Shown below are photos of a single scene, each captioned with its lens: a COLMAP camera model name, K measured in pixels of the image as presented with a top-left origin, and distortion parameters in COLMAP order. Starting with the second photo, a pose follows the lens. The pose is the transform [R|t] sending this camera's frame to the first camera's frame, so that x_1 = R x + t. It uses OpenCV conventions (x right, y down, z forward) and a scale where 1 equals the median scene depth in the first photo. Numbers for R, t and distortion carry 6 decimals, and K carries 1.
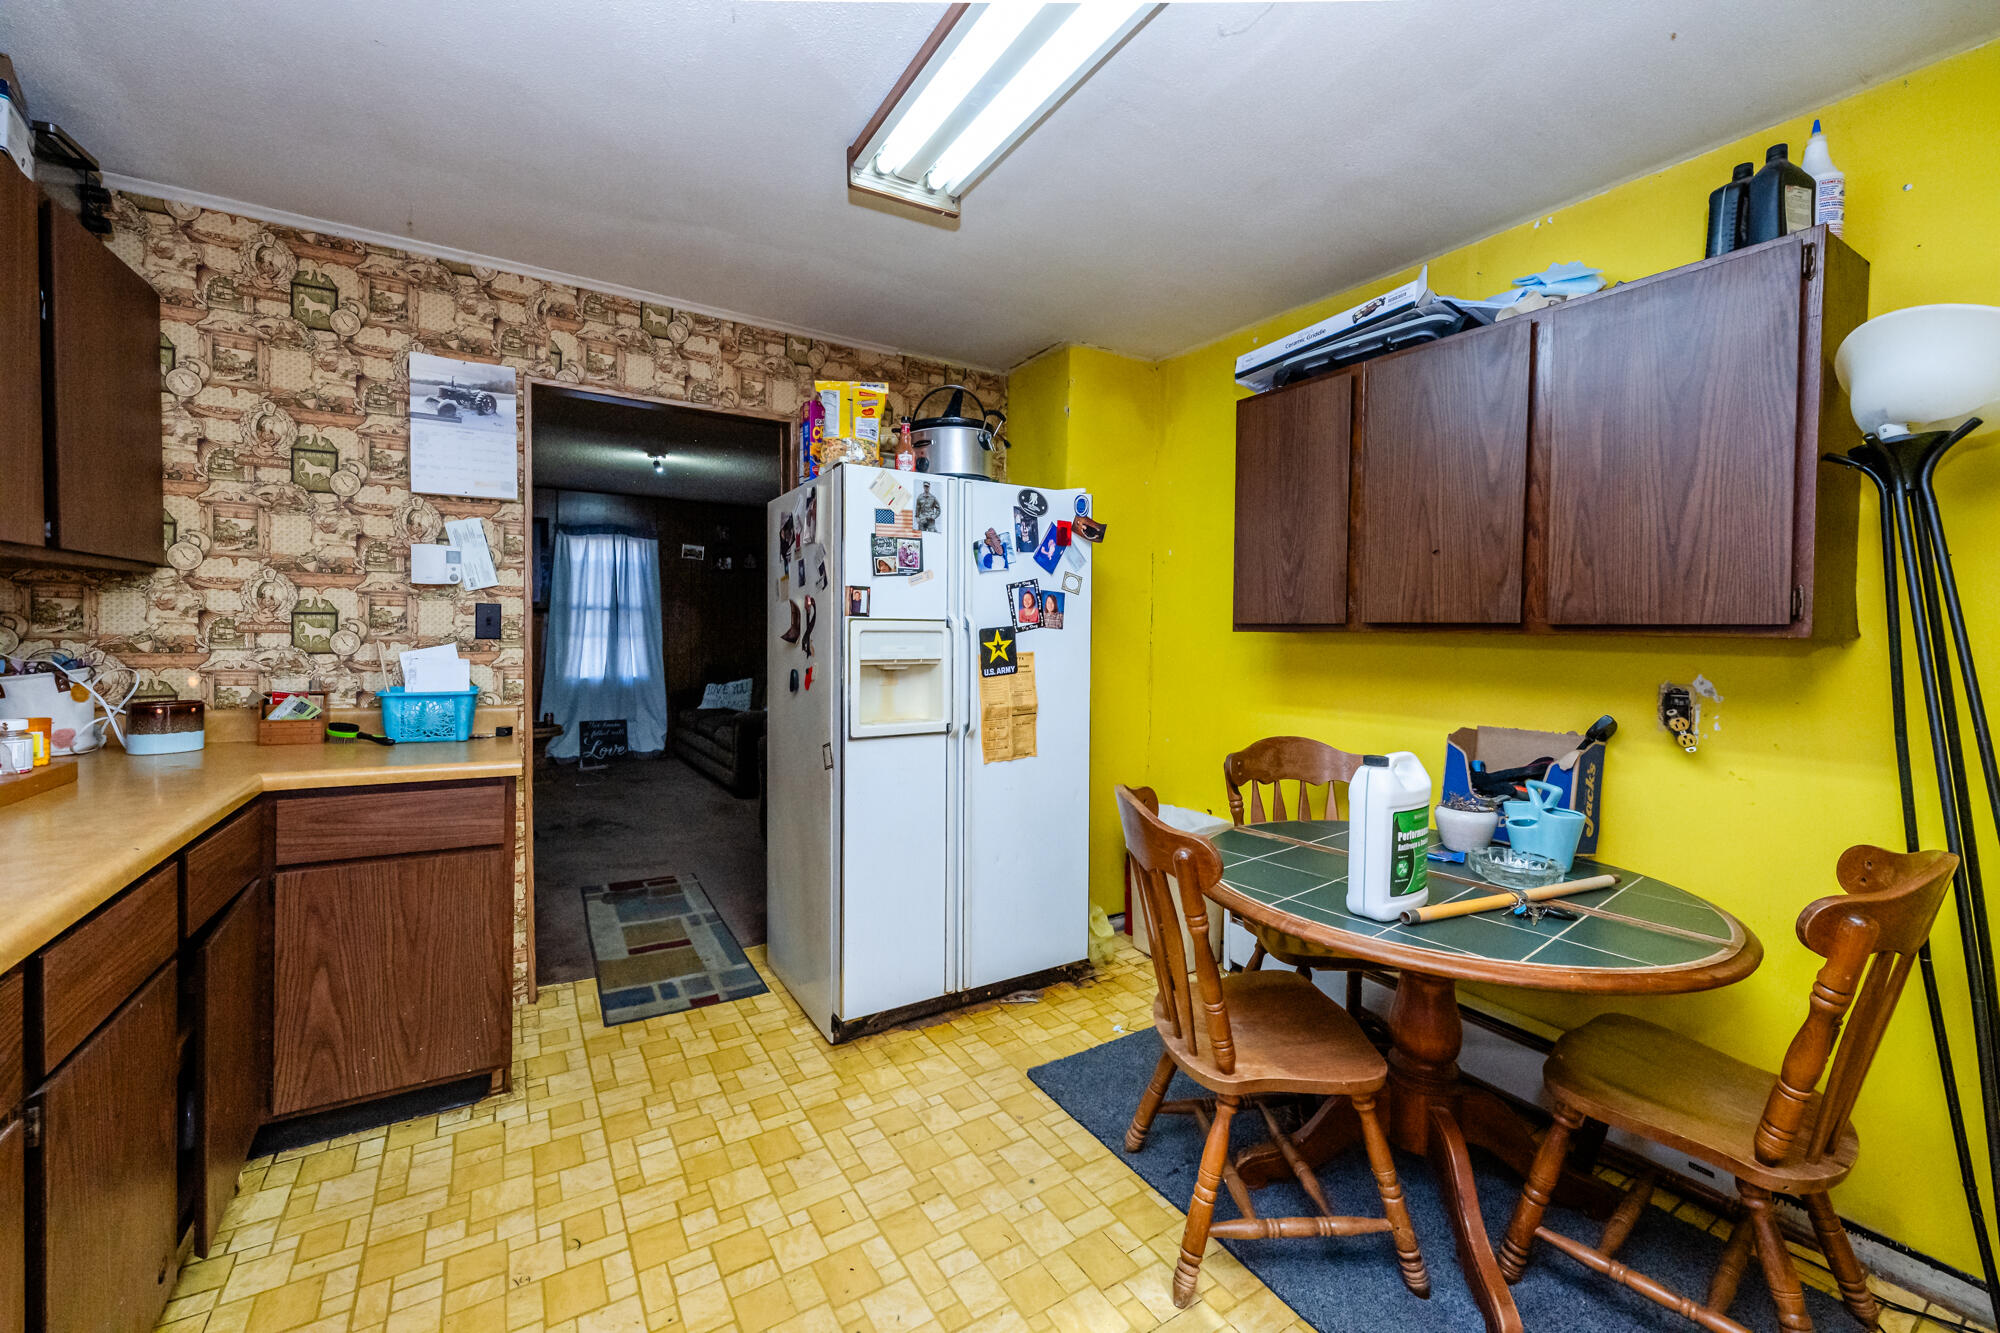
lens RADIAL K [[807.4, 0, 1005.1], [0, 807.4, 647.6], [0, 0, 1]] dist [0.000306, -0.000003]
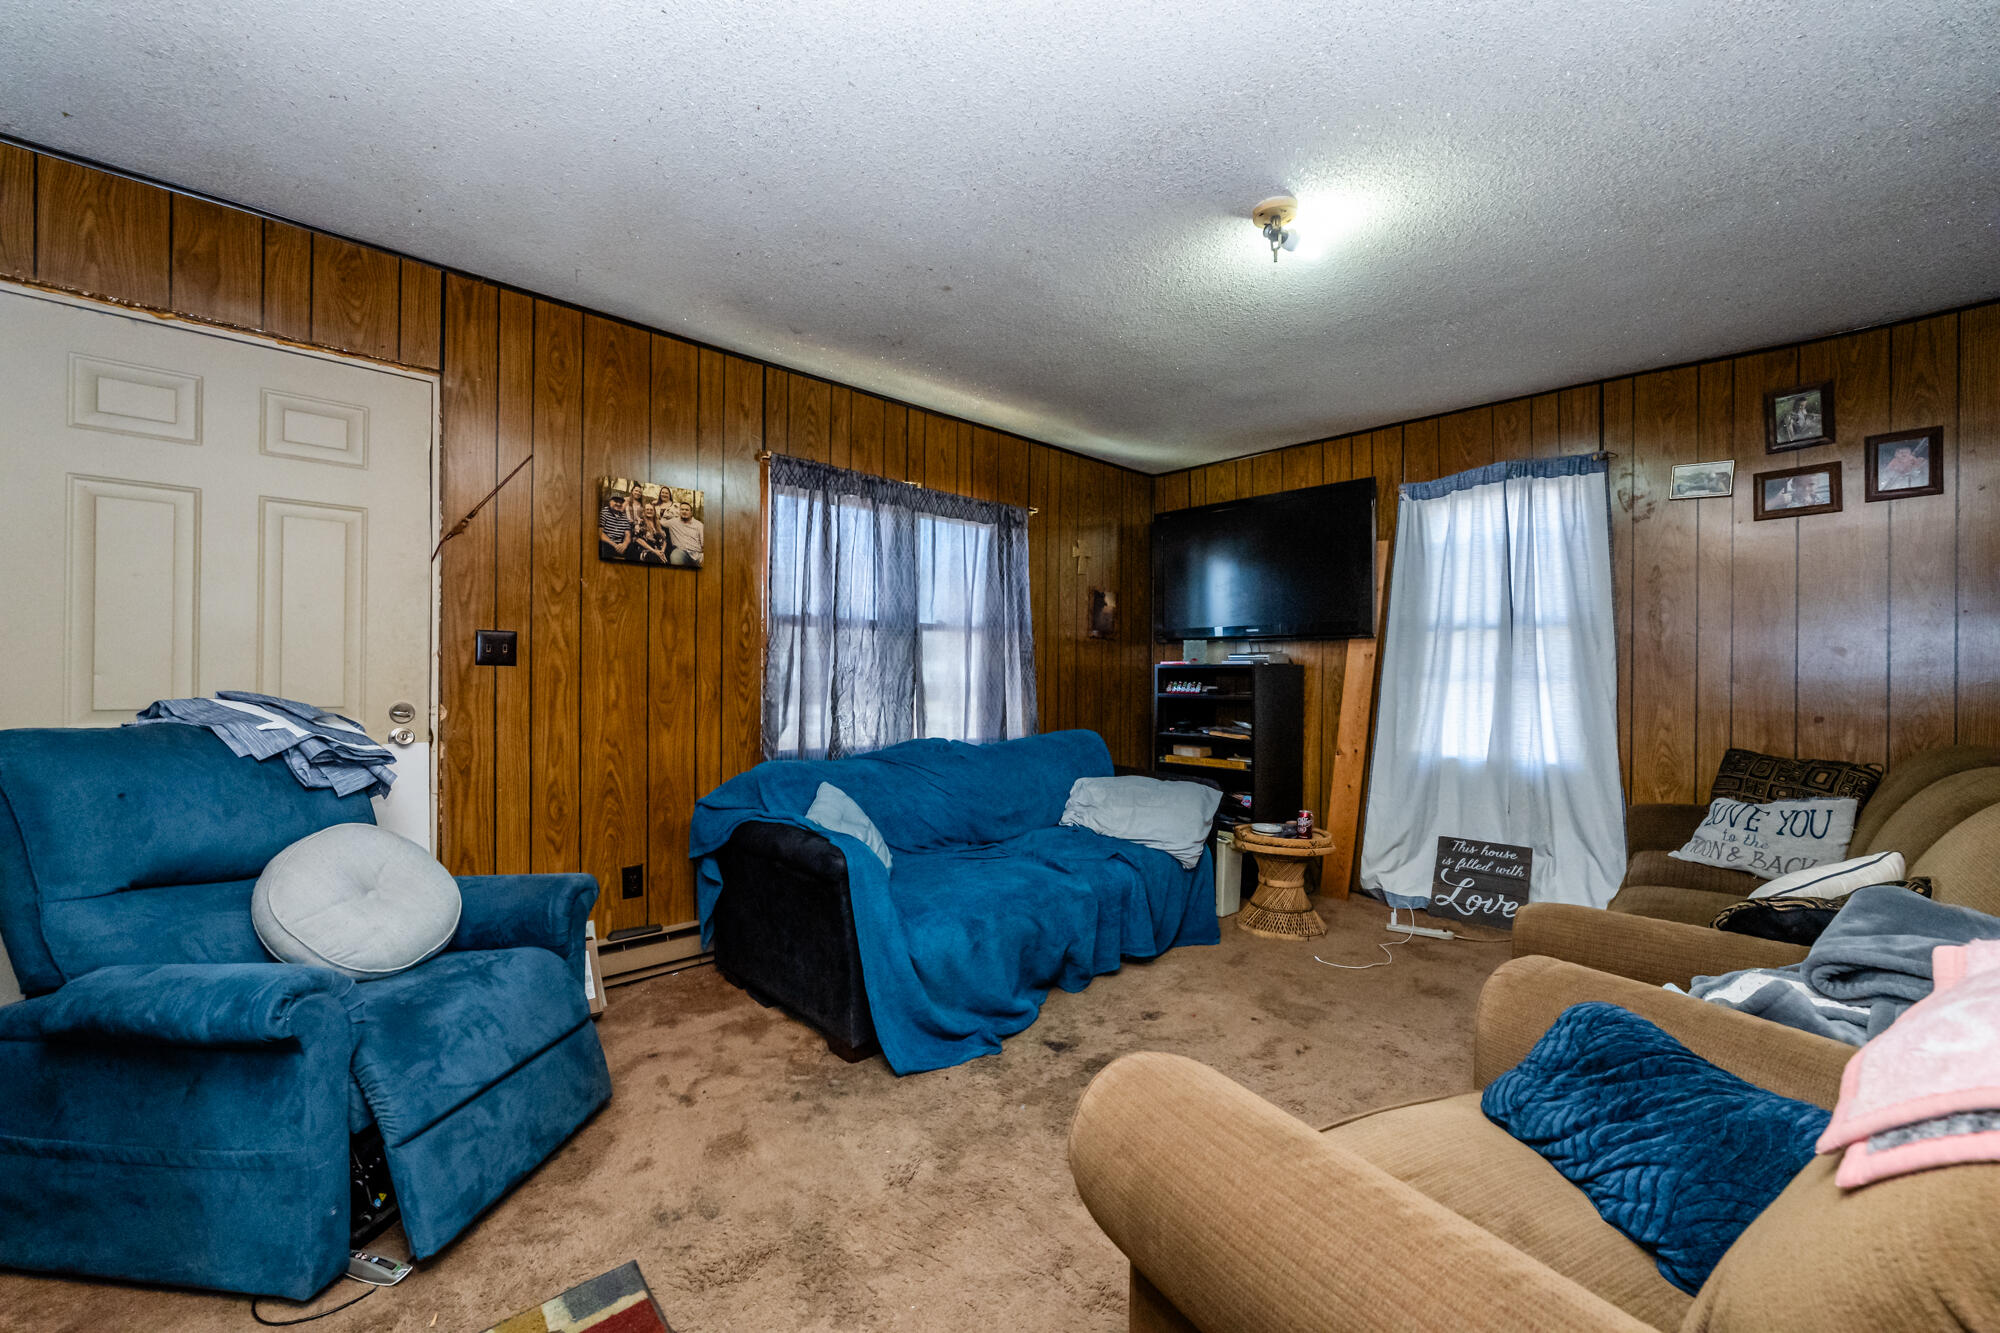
lens RADIAL K [[786.6, 0, 998.7], [0, 786.6, 674.5], [0, 0, 1]] dist [-0.000695, 0.000054]
pose [[0.191036, -0.019326, -0.981393, -0.059096], [-0.032510, 0.999133, -0.026004, 0.006293], [0.981044, 0.036872, 0.190242, 0.600298]]
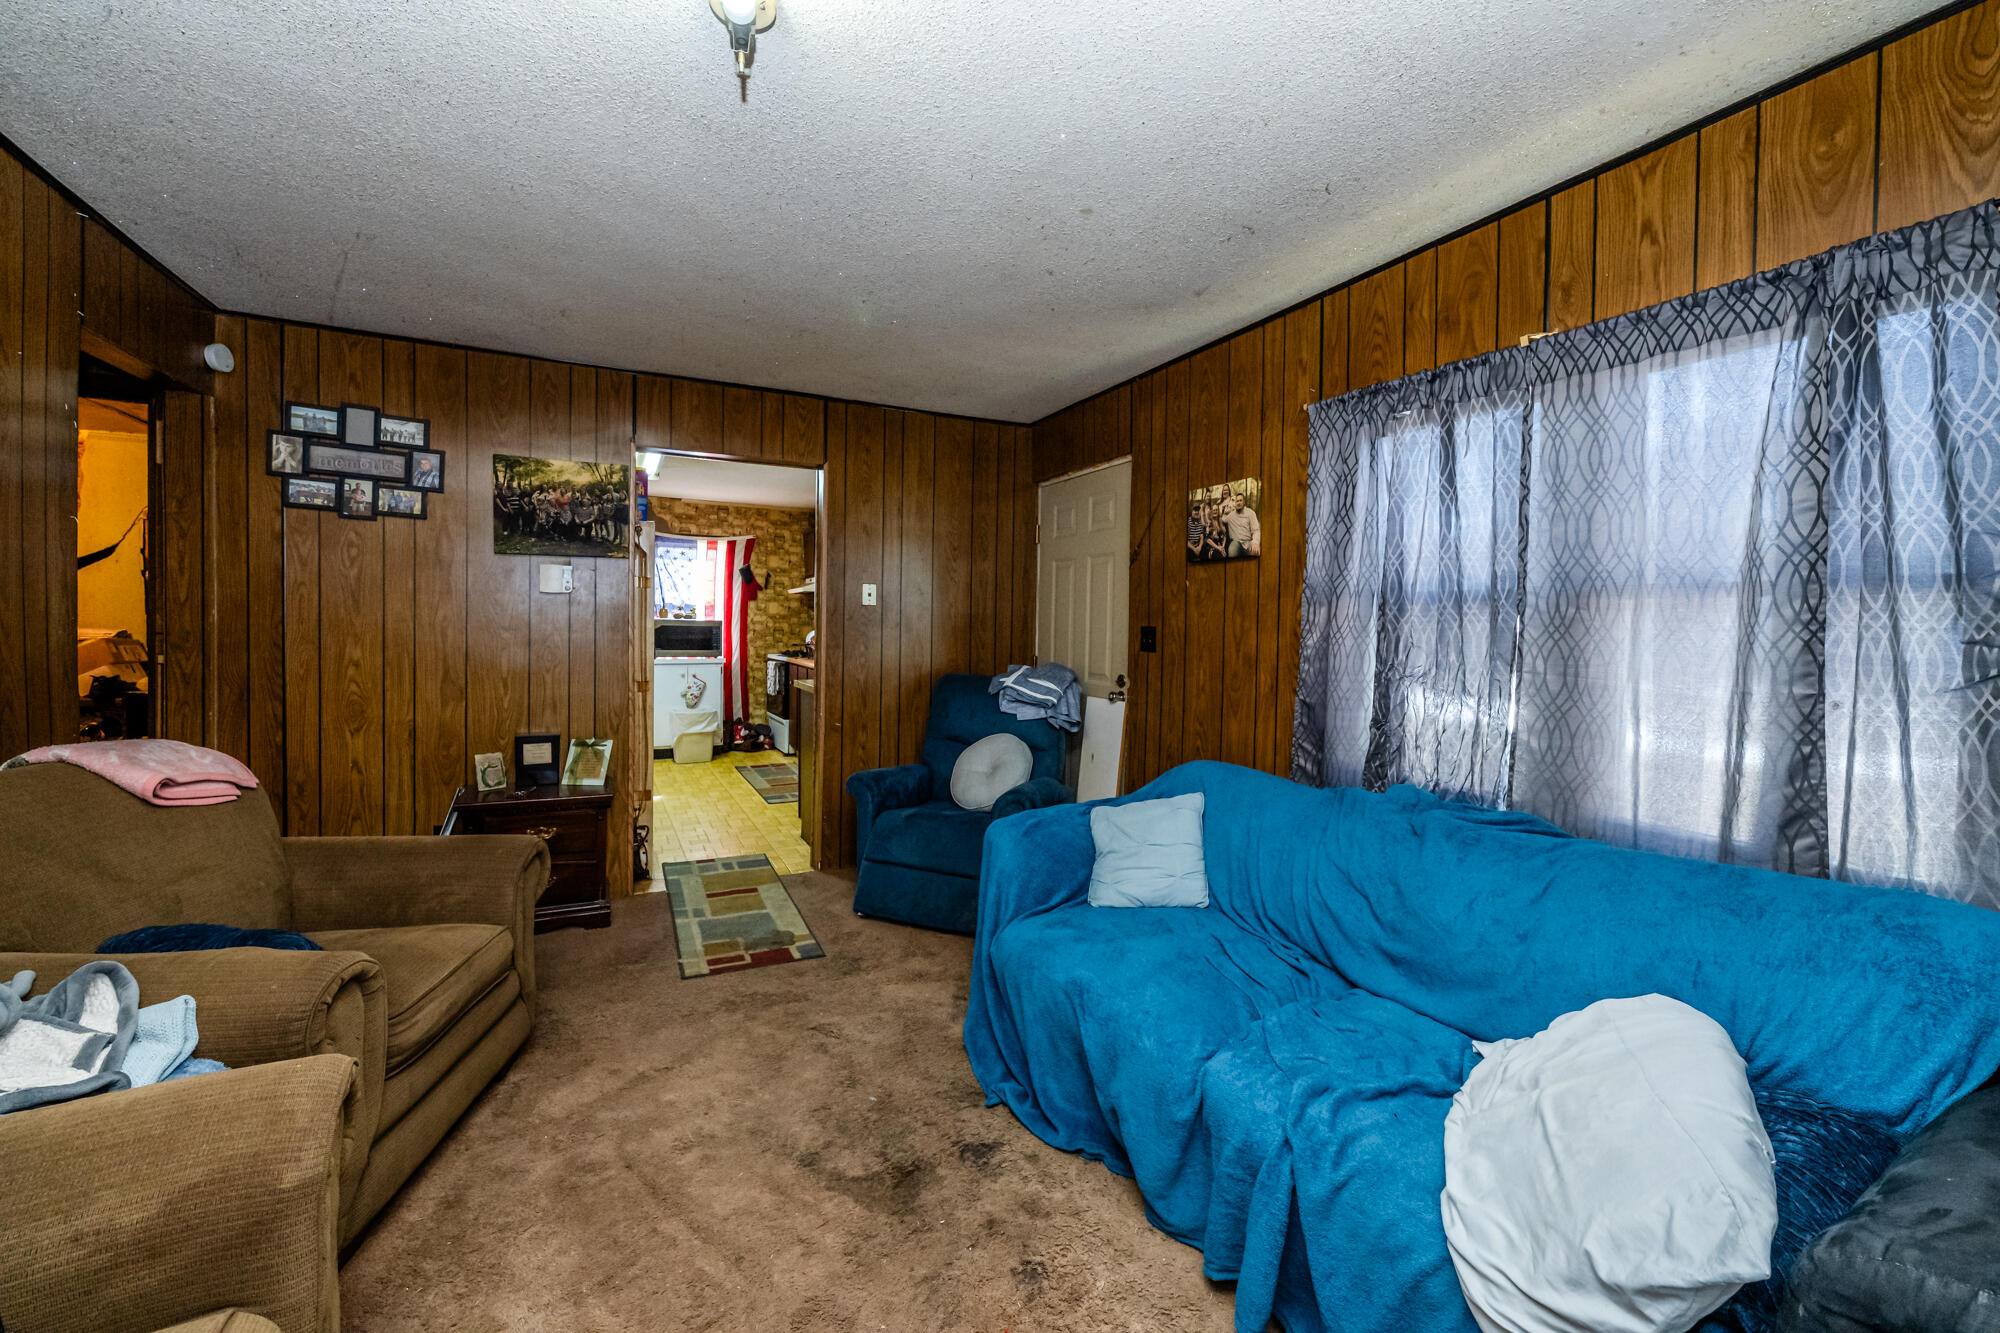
lens RADIAL K [[792.5, 0, 989.7], [0, 792.5, 640.1], [0, 0, 1]] dist [-0.000988, -0.000063]
pose [[-0.994164, -0.034499, 0.102218, -0.411524], [-0.029298, 0.998219, 0.051959, -0.030371], [-0.103829, 0.048661, -0.993404, 0.949778]]
